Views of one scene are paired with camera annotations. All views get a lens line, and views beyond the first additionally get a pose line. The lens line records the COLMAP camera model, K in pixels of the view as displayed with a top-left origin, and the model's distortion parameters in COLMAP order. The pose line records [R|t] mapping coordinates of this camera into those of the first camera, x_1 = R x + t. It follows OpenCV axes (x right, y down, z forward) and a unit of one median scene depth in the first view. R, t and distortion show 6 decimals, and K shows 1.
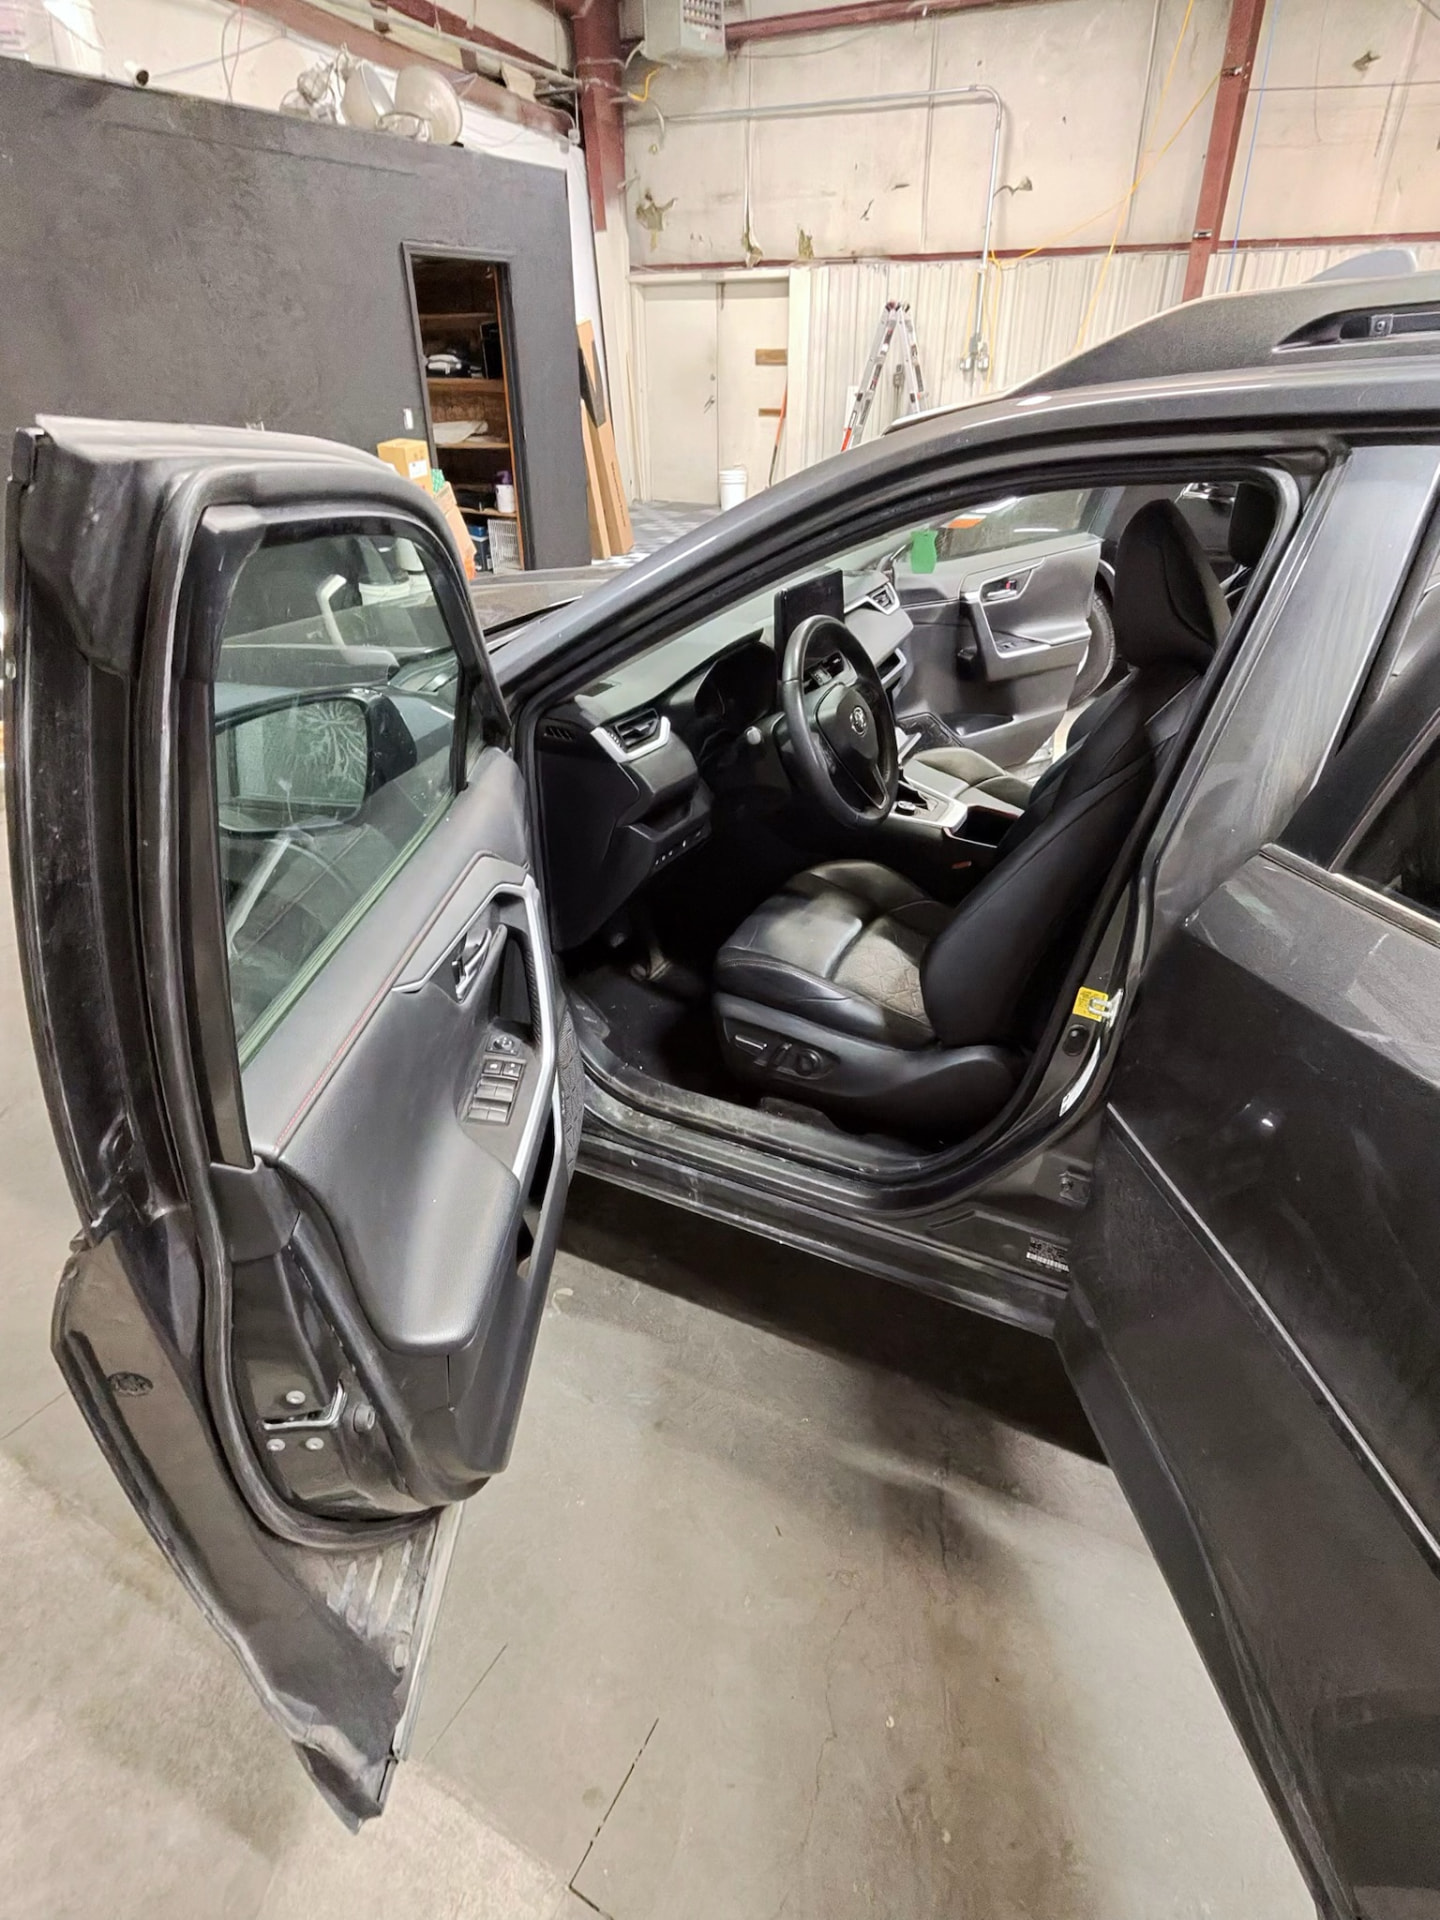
lens RADIAL K [[1106.2, 0, 720.0], [0, 1106.2, 955.2], [0, 0, 1]] dist [0.003786, 0.007635]
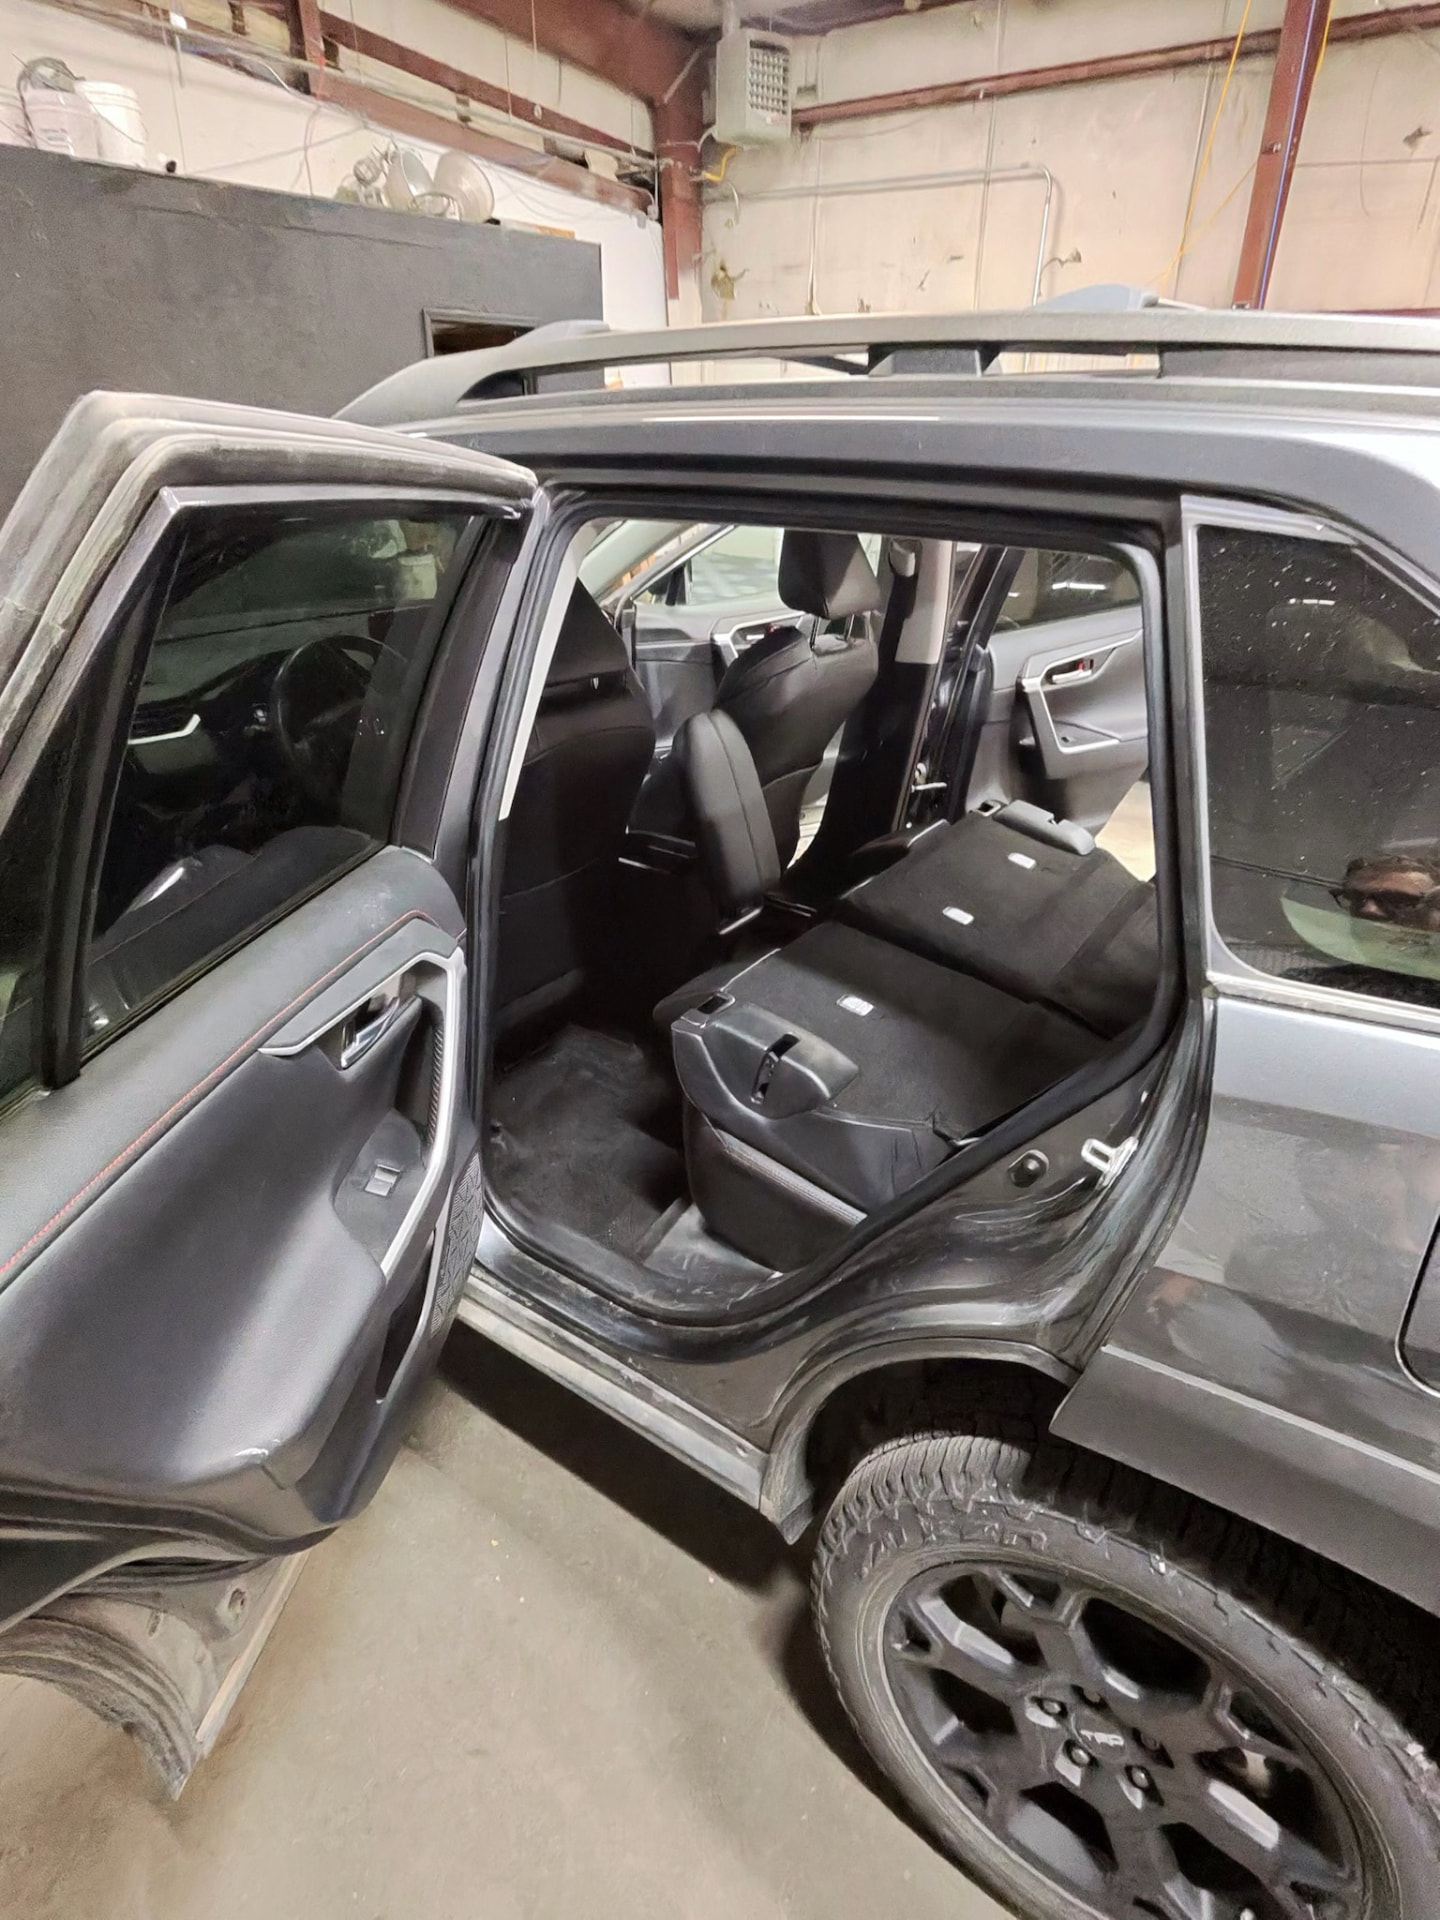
lens RADIAL K [[1106.2, 0, 716.9], [0, 1106.2, 960.2], [0, 0, 1]] dist [0.003786, 0.007635]
pose [[0.988478, 0.082458, -0.126933, 0.129241], [-0.087444, 0.995582, -0.034215, 0.006479], [0.123551, 0.044920, 0.991321, -0.013116]]
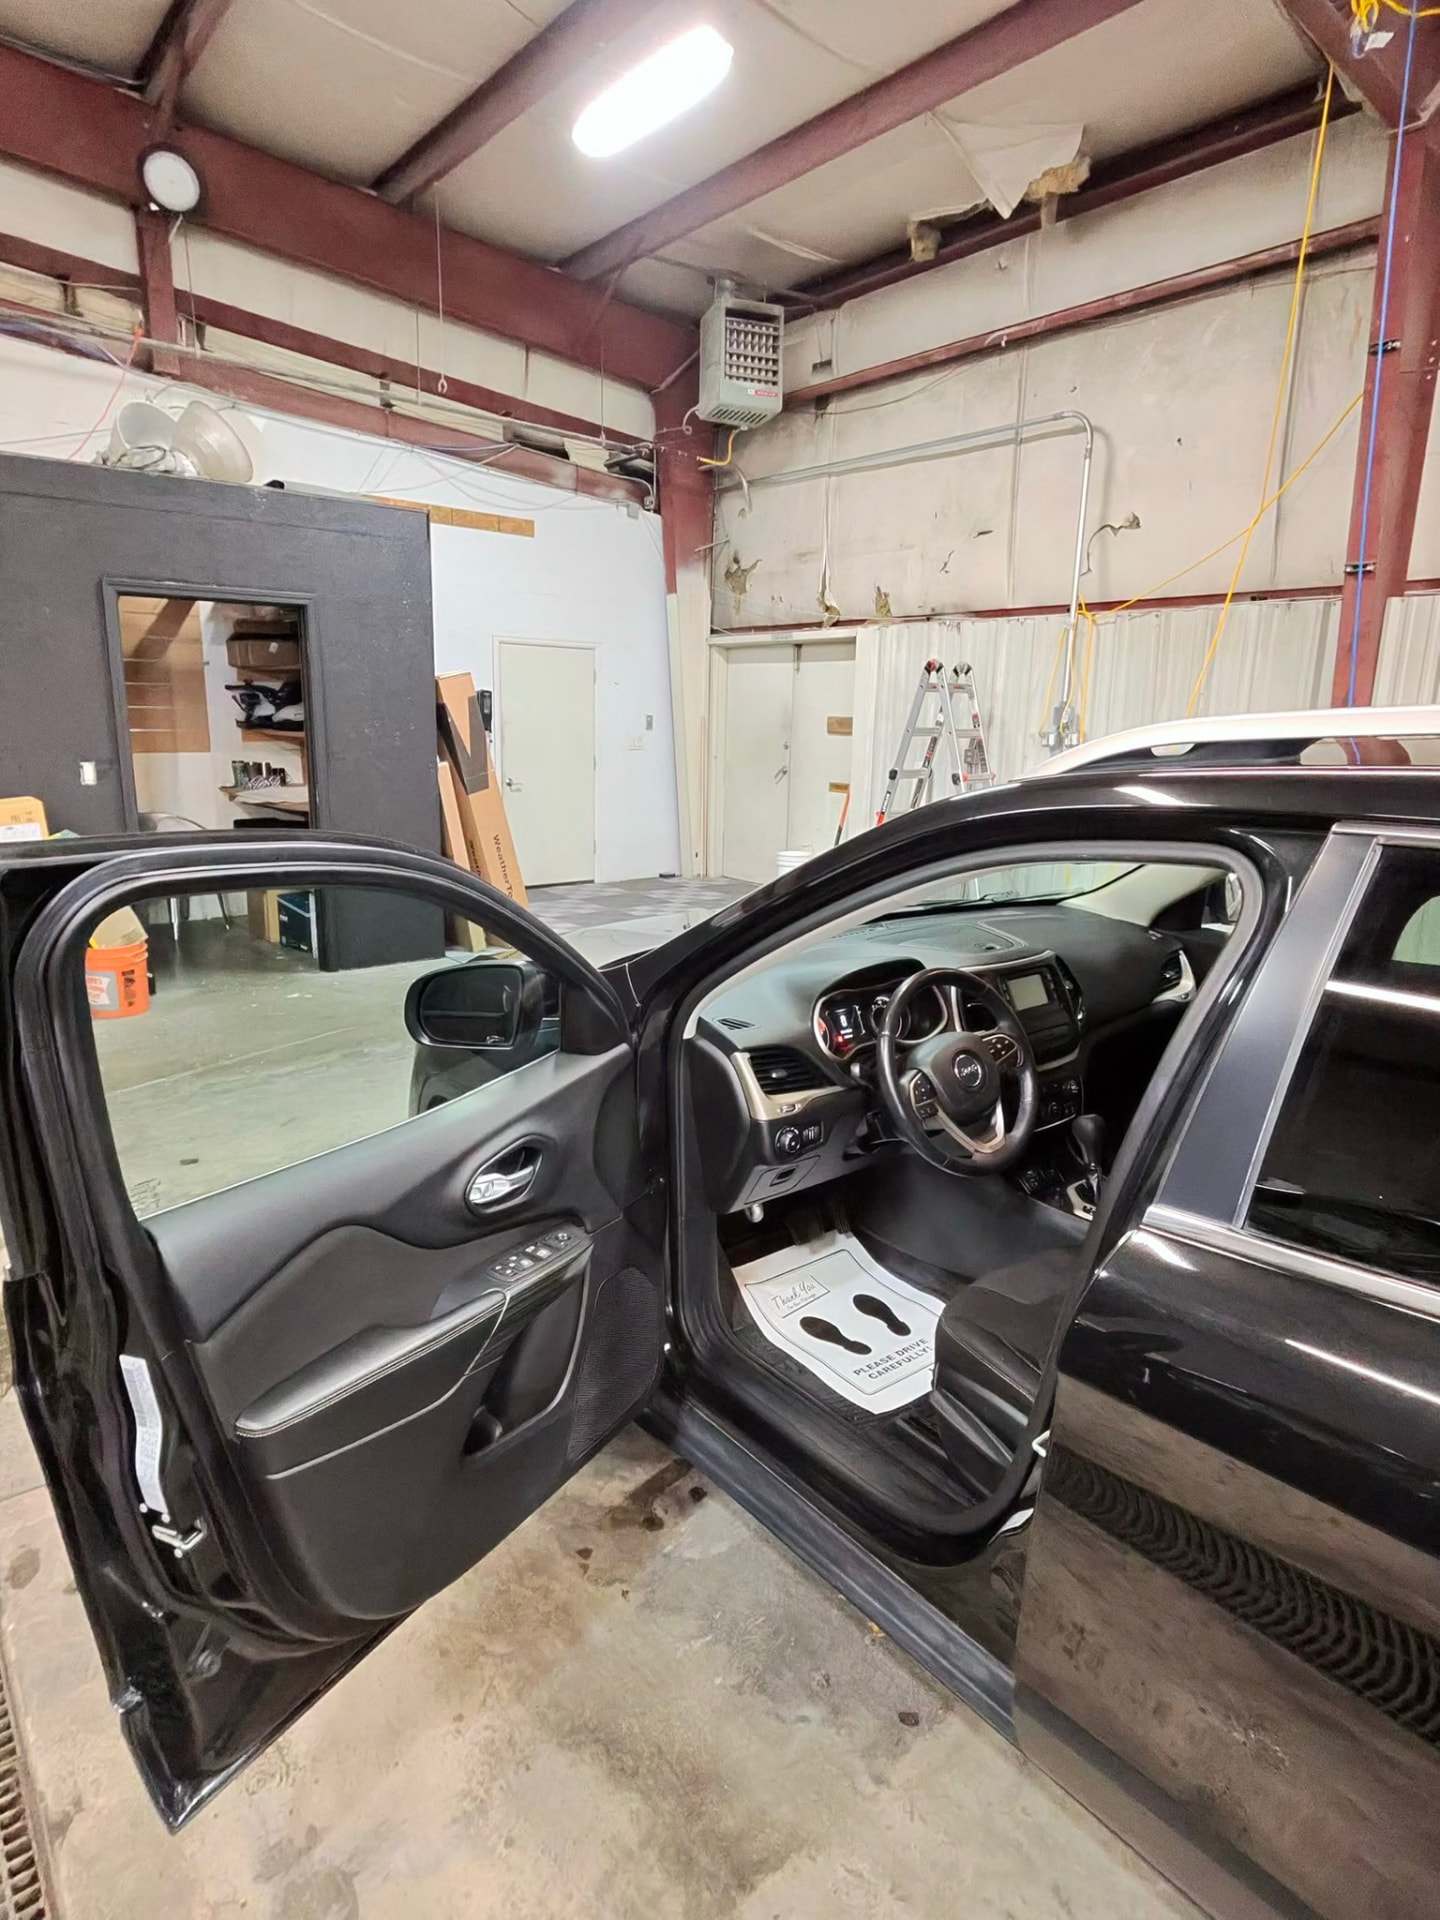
lens RADIAL K [[1106.2, 0, 733.8], [0, 1106.2, 961.5], [0, 0, 1]] dist [0.003786, 0.007635]
pose [[0.925568, 0.105072, -0.363709, 0.316001], [-0.204218, 0.947522, -0.245963, -0.180716], [0.318778, 0.301931, 0.898453, 0.336869]]
